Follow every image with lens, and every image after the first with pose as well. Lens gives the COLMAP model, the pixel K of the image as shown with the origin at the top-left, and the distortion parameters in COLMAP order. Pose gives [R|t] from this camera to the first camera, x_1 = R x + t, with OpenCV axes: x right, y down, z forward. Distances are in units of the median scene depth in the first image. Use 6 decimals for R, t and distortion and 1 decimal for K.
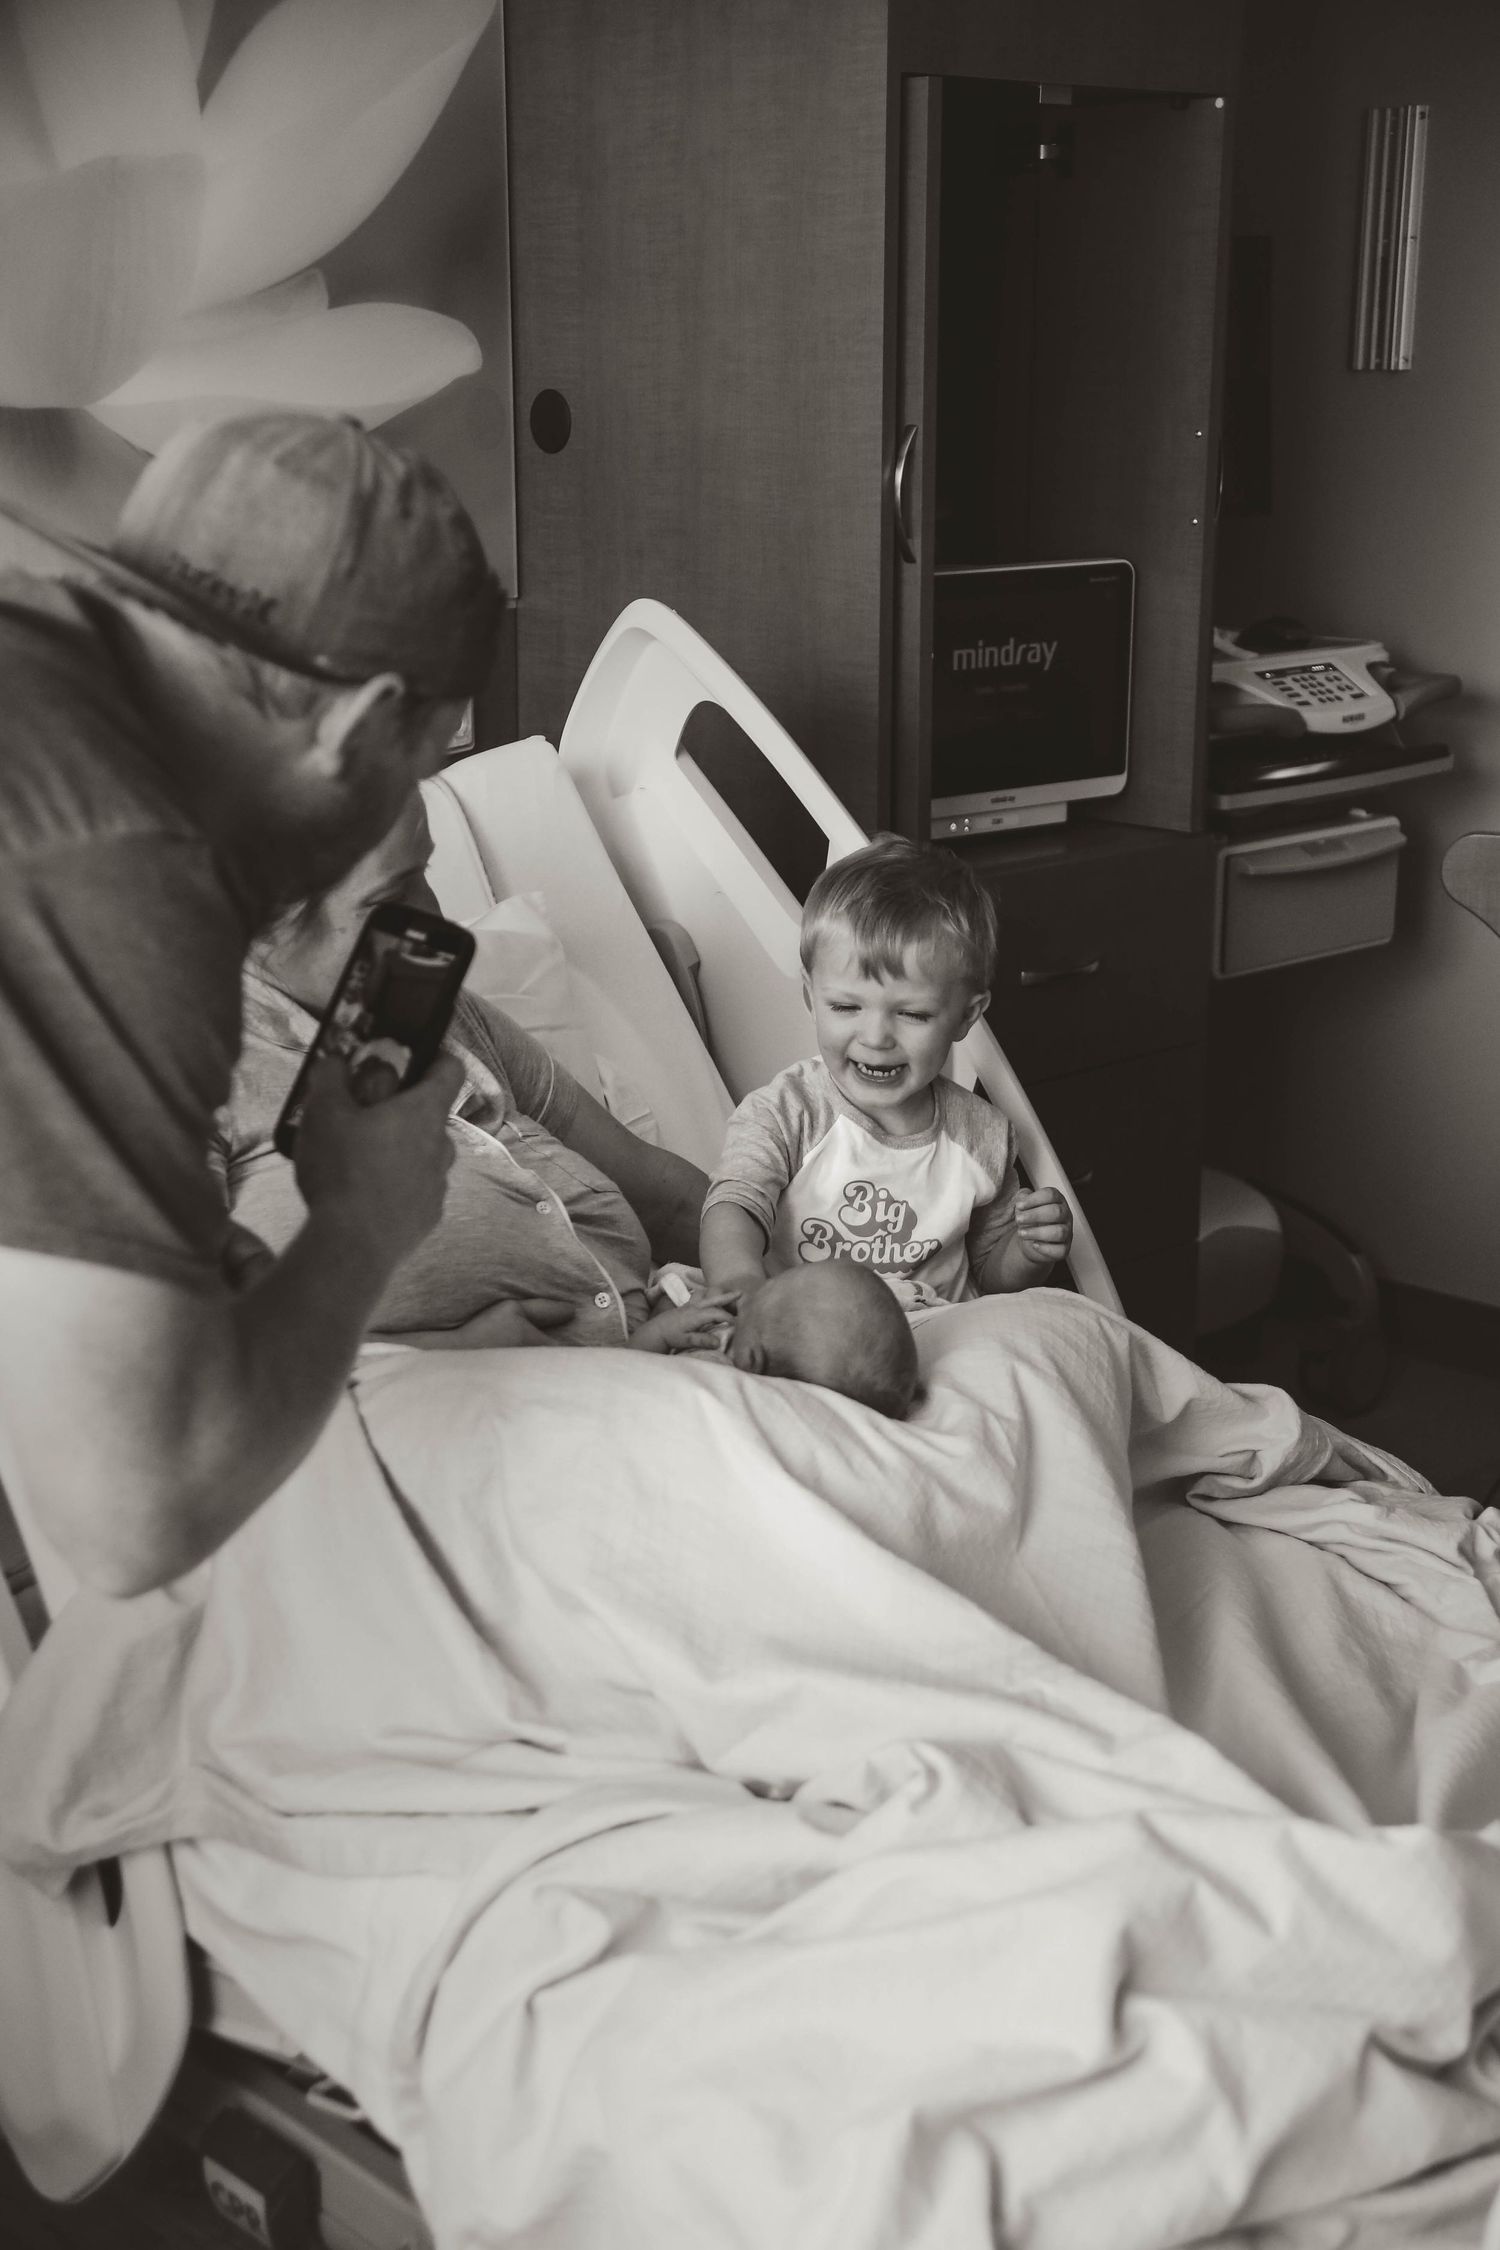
lens RADIAL K [[2983.8, 0, 750.0], [0, 2983.8, 1125.0], [0, 0, 1]] dist [-0.001202, -0.030497]
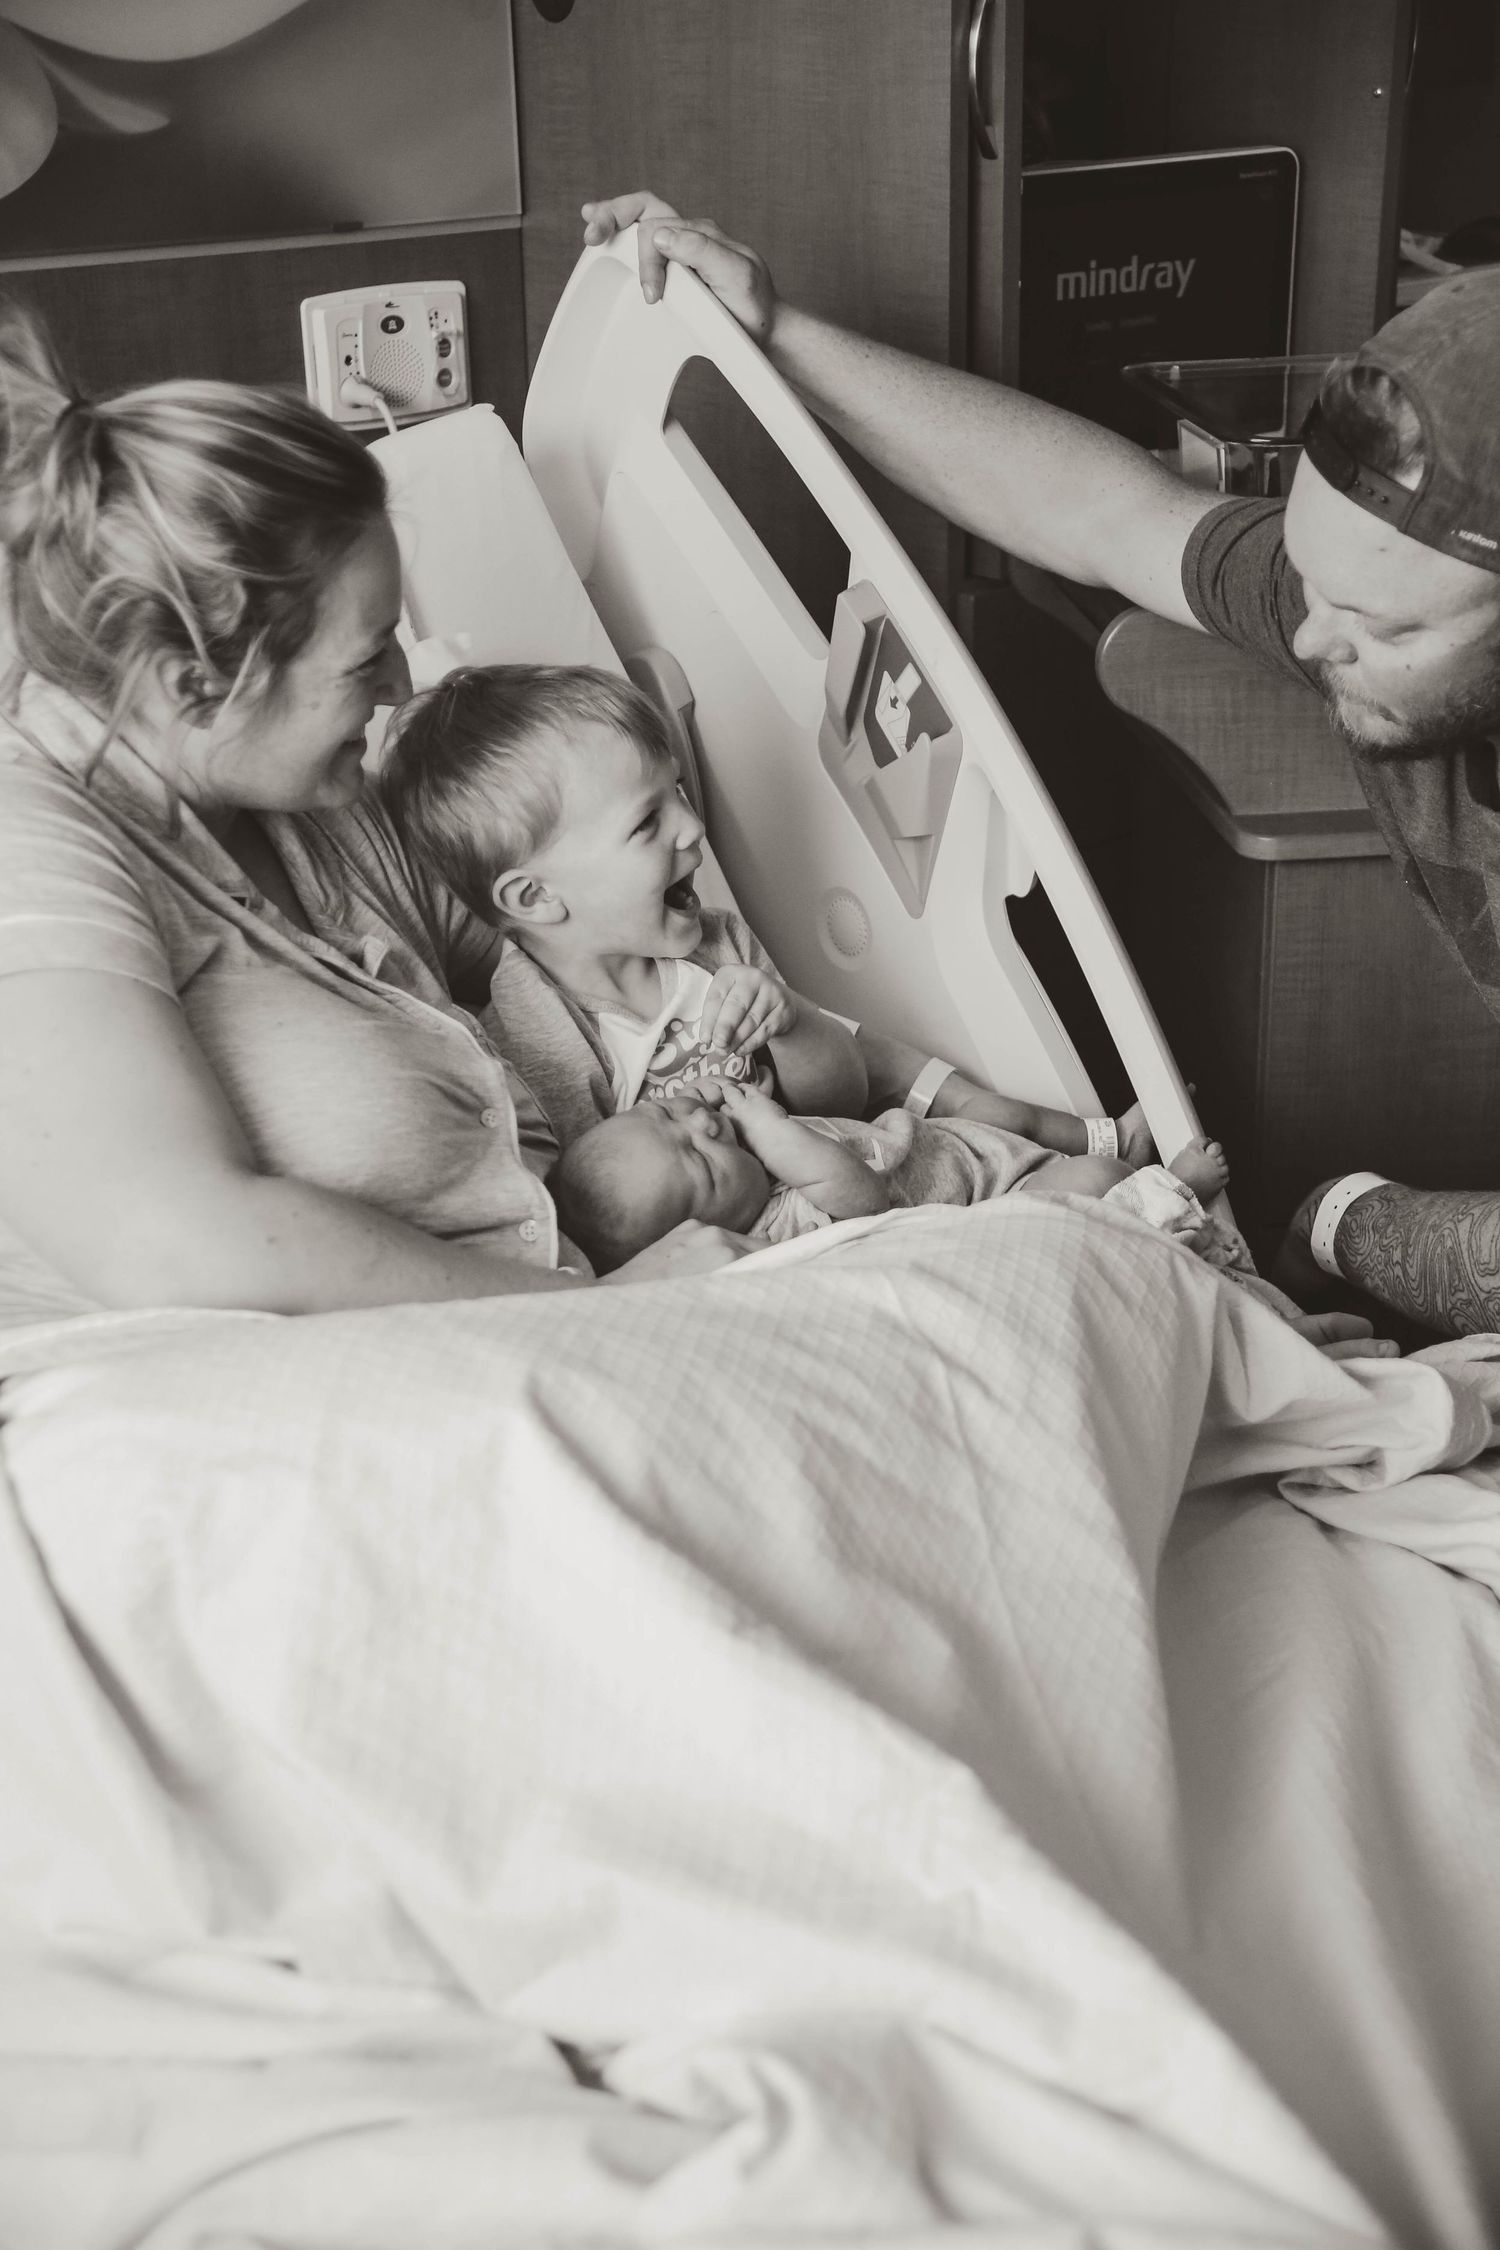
lens RADIAL K [[2961.6, 0, 745.3], [0, 2961.6, 1153.5], [0, 0, 1]] dist [0.059761, 0.042762]
pose [[0.996932, 0.005922, -0.078045, 0.048359], [0.004554, 0.991056, 0.133369, -0.034198], [0.078137, -0.133316, 0.987989, 0.184707]]
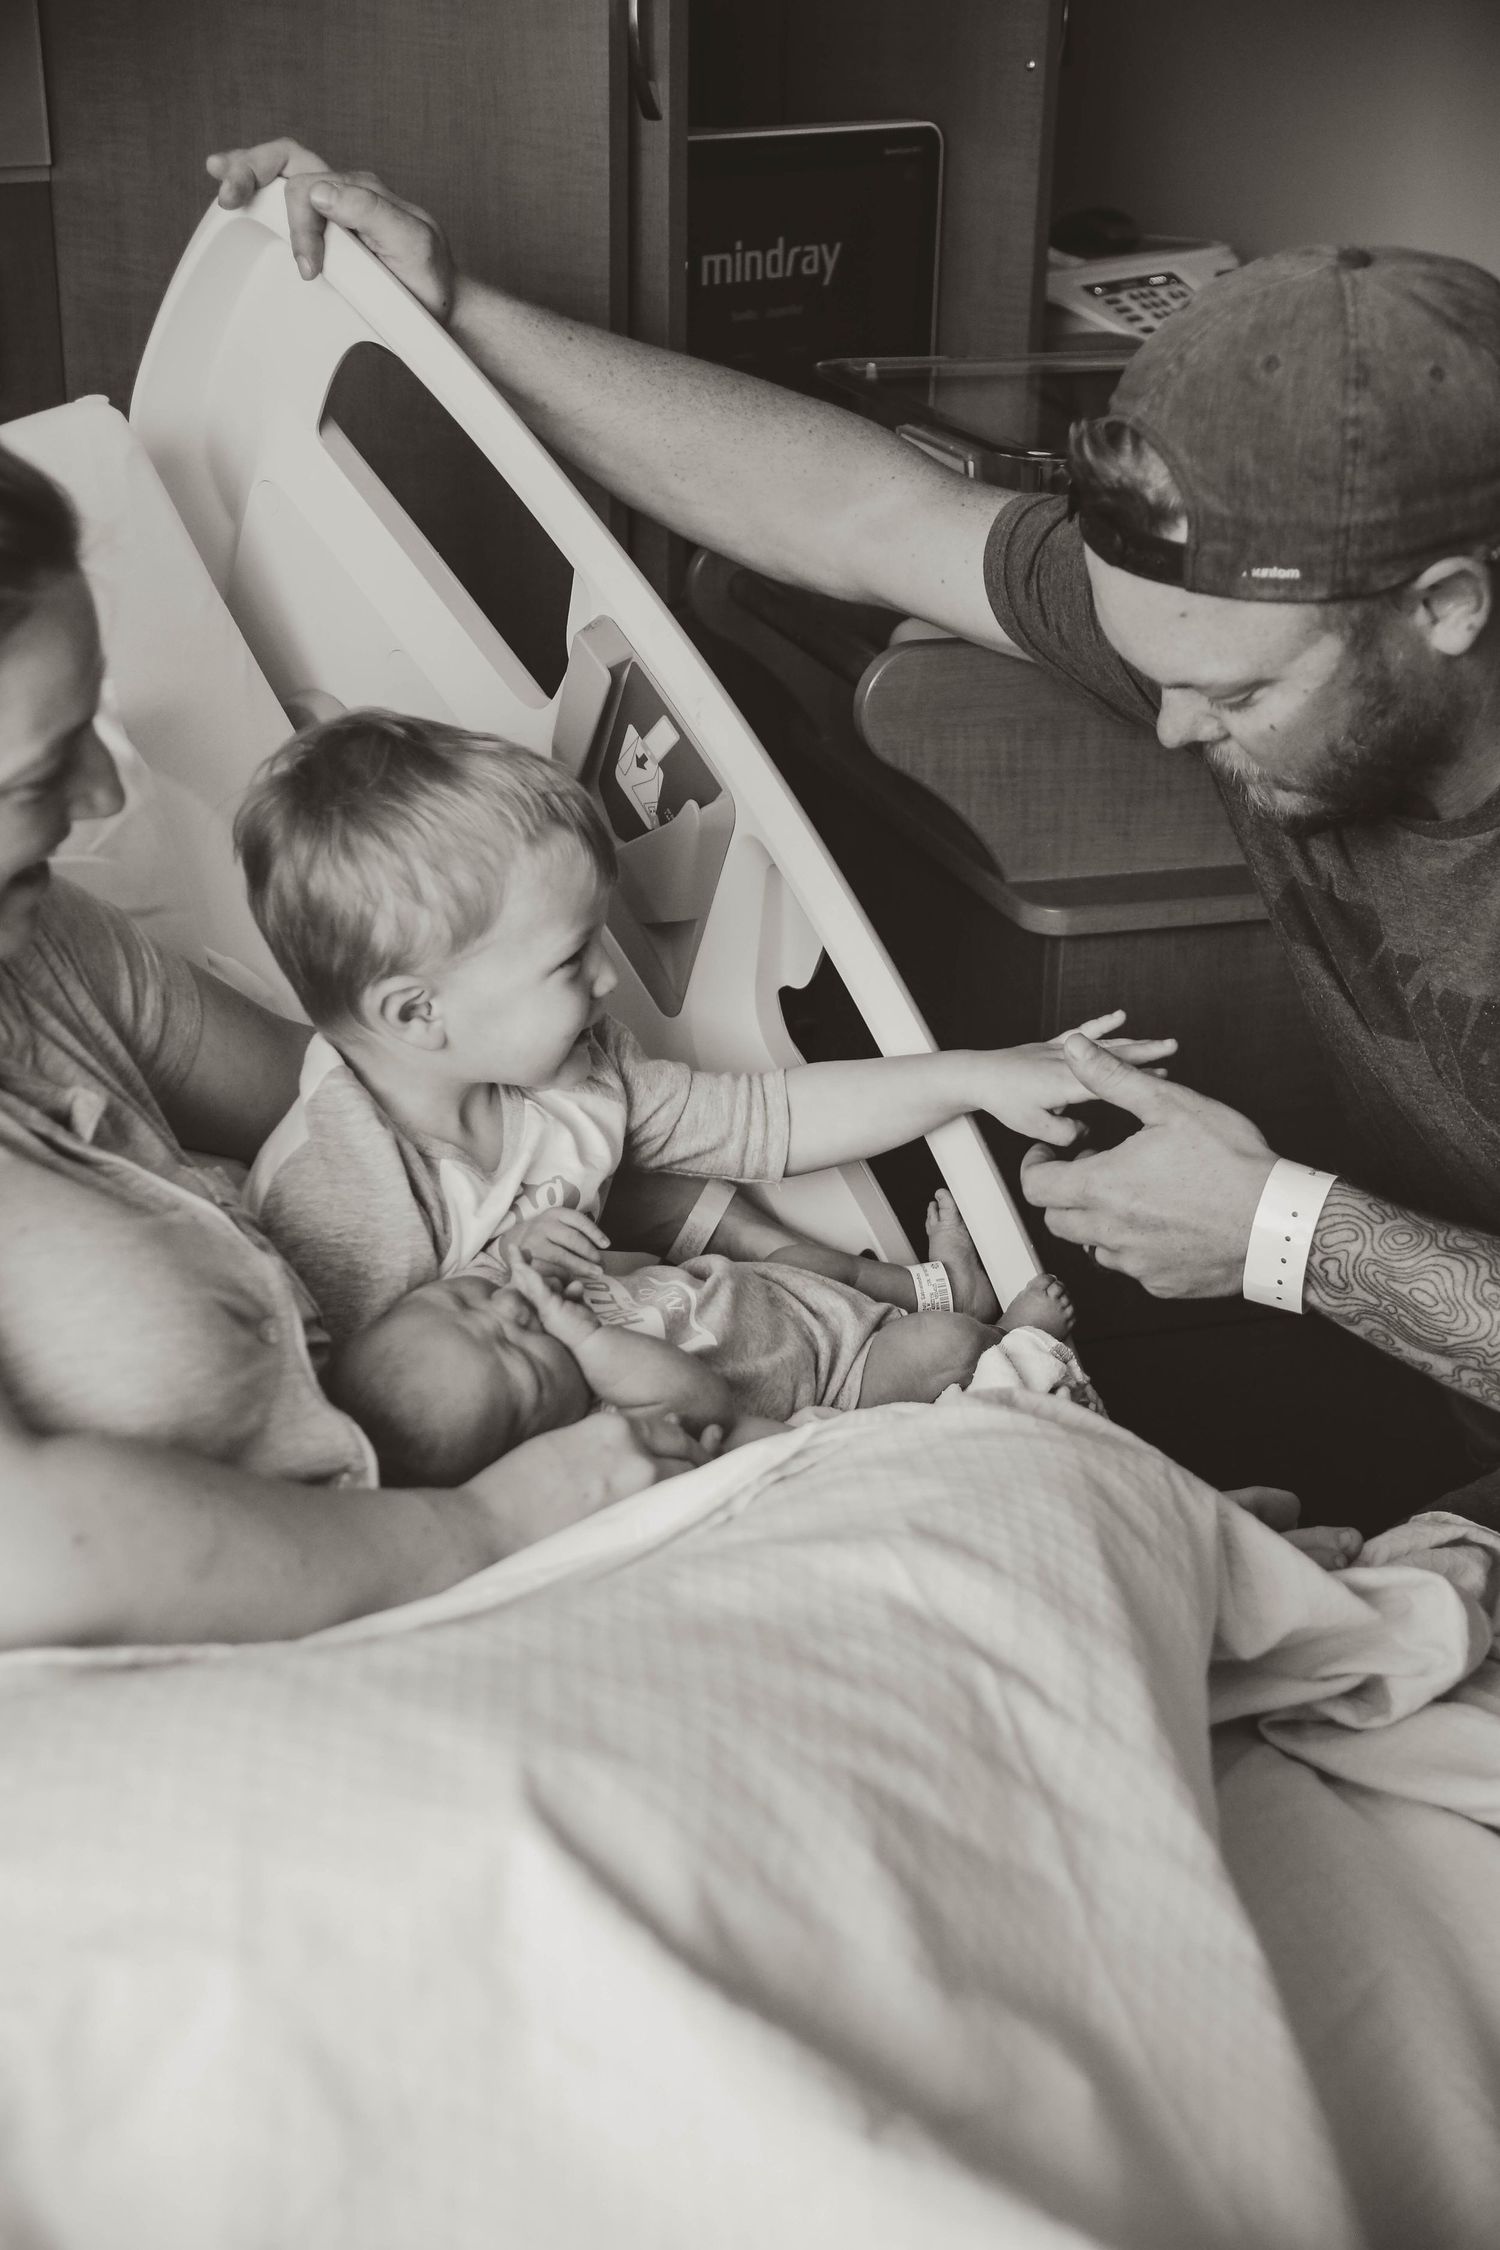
lens RADIAL K [[2961.6, 0, 745.3], [0, 2961.6, 1153.5], [0, 0, 1]] dist [0.059761, 0.042762]
pose [[0.990624, -0.034828, 0.132105, -0.020135], [0.016252, 0.990136, 0.139167, -0.048313], [-0.135648, -0.135715, 0.981418, 0.288772]]
